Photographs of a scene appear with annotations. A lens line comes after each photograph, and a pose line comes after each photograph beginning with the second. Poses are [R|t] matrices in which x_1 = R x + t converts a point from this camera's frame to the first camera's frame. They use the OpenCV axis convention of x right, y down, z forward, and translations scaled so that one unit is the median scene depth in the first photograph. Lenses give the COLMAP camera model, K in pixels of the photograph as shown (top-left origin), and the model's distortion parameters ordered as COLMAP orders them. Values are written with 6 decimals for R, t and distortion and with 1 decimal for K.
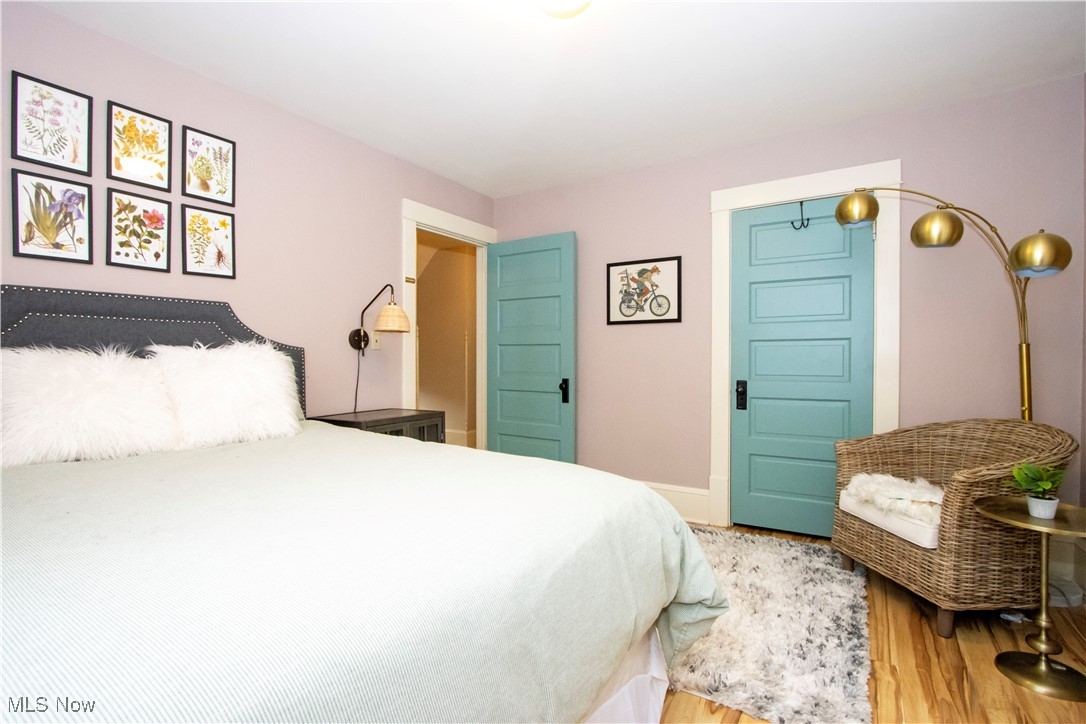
lens RADIAL K [[498.9, 0, 542.8], [0, 498.9, 359.9], [0, 0, 1]] dist [-0.016973, 0.002102]
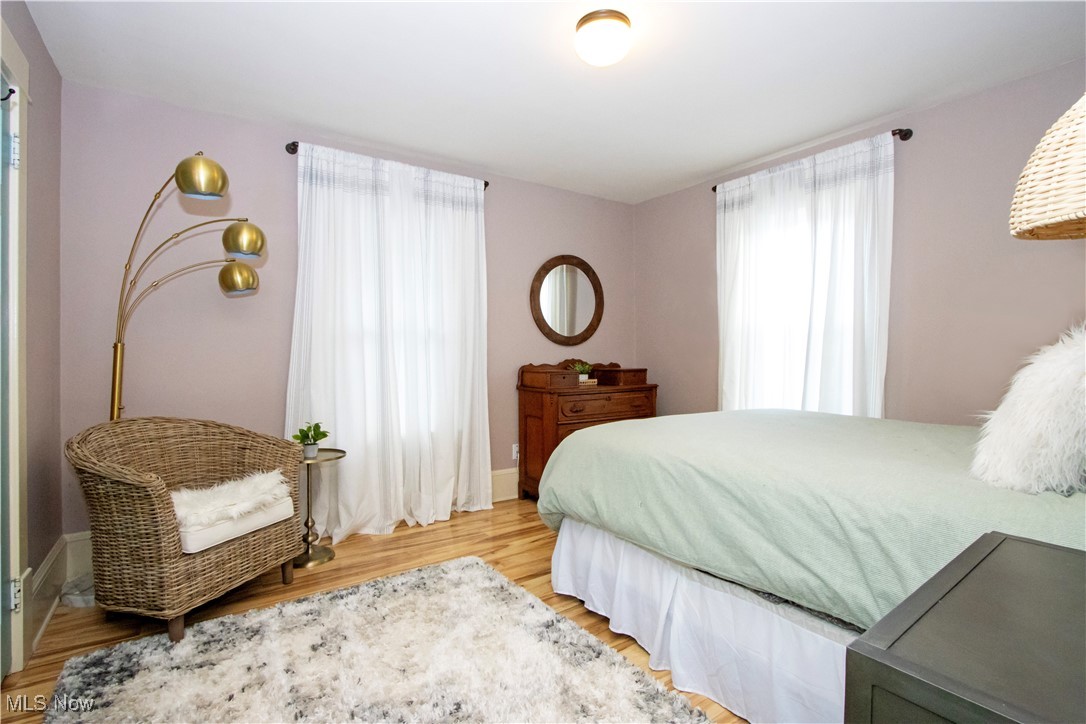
lens RADIAL K [[498.9, 0, 545.3], [0, 498.9, 360.4], [0, 0, 1]] dist [-0.016973, 0.002102]
pose [[-0.931450, -0.000515, 0.363868, -0.194933], [0.001817, 0.999980, 0.006068, -0.003440], [-0.363864, 0.006313, -0.931431, 1.582664]]
